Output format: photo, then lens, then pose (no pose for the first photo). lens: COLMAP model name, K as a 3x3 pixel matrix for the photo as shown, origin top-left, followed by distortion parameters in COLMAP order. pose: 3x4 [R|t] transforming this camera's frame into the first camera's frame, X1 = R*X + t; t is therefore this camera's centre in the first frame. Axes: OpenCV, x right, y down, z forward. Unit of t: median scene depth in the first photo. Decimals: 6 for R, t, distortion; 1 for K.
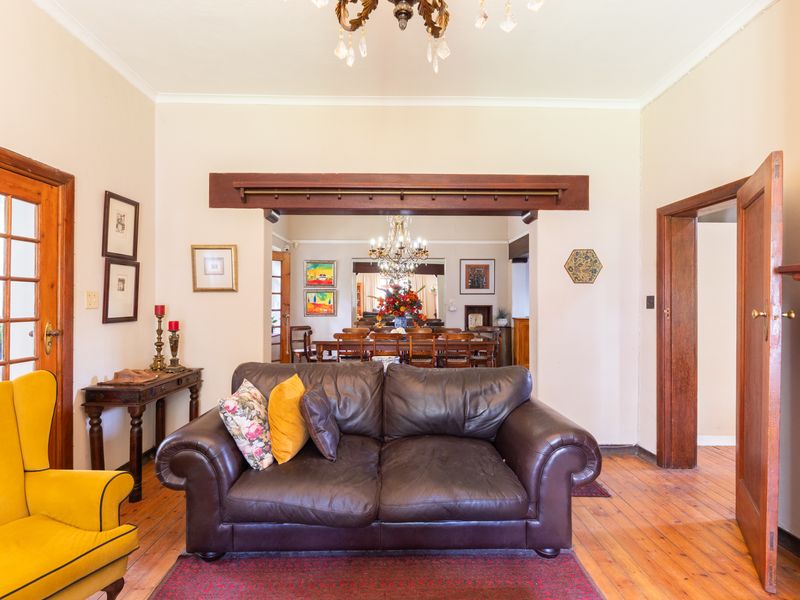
lens RADIAL K [[430.6, 0, 405.0], [0, 430.6, 298.6], [0, 0, 1]] dist [-0.003587, -0.000977]
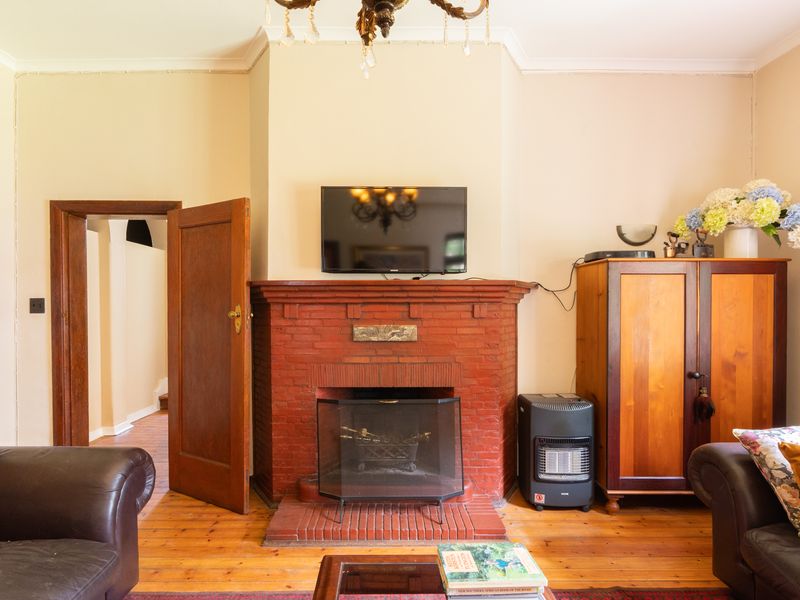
lens RADIAL K [[438.7, 0, 387.2], [0, 438.7, 311.9], [0, 0, 1]] dist [-0.002824, -0.000697]
pose [[0.010477, -0.013093, 0.999859, -0.324789], [-0.008757, 0.999875, 0.013185, 0.003621], [-0.999907, -0.008893, 0.010361, 0.306766]]
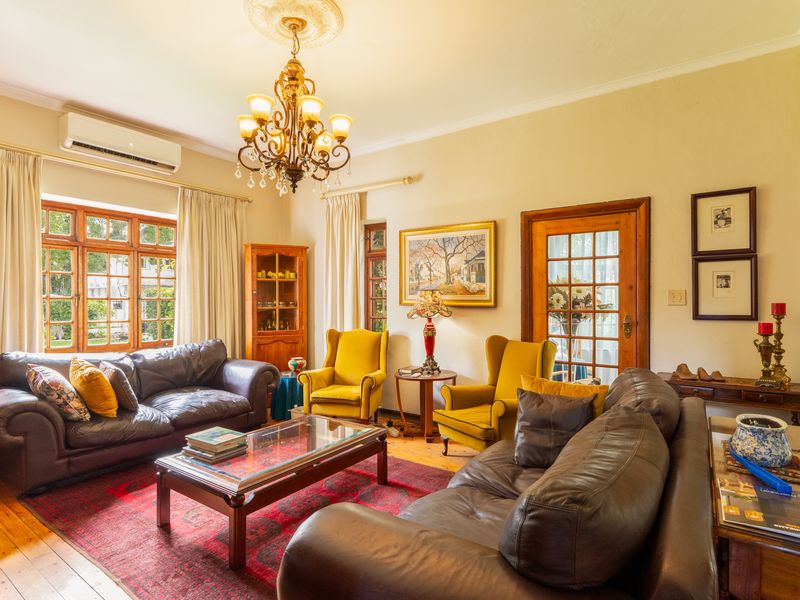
lens RADIAL K [[430.6, 0, 405.0], [0, 430.6, 298.6], [0, 0, 1]] dist [-0.003587, -0.000977]
pose [[-0.586346, -0.004681, -0.810047, 0.522083], [0.006654, 0.999922, -0.010595, 0.011405], [0.810033, -0.011602, -0.586269, 0.945965]]
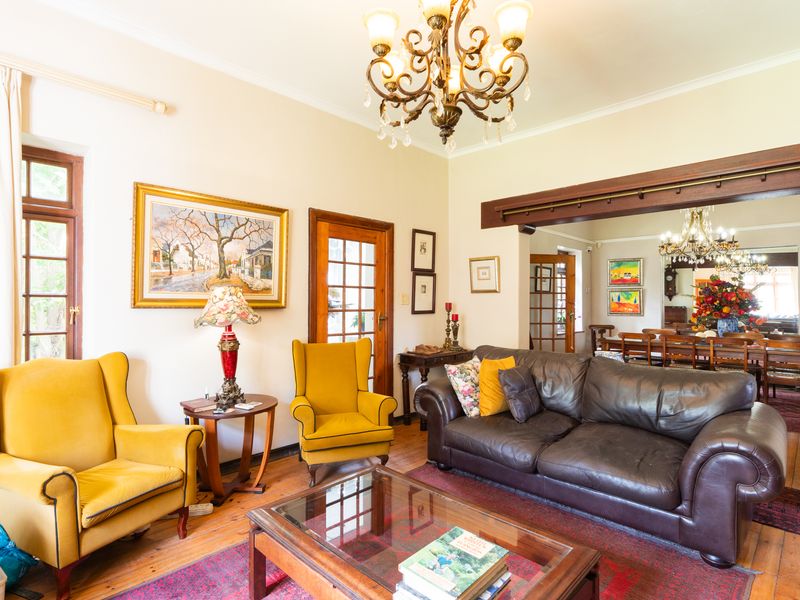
lens RADIAL K [[430.6, 0, 405.0], [0, 430.6, 298.6], [0, 0, 1]] dist [-0.003587, -0.000977]
pose [[0.706457, -0.002316, -0.707752, 0.348754], [0.003025, 0.999995, -0.000253, 0.001623], [0.707749, -0.001962, 0.706461, -0.109542]]
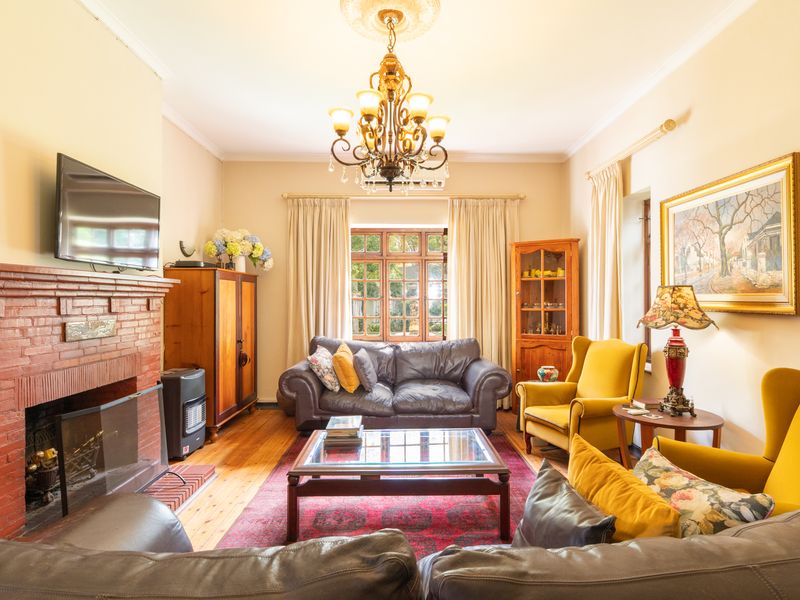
lens RADIAL K [[430.6, 0, 405.0], [0, 430.6, 298.6], [0, 0, 1]] dist [-0.003587, -0.000977]
pose [[-0.999995, -0.002679, 0.001504, -0.028071], [-0.002699, 0.999909, -0.013181, 0.009164], [-0.001468, -0.013185, -0.999912, 1.083514]]
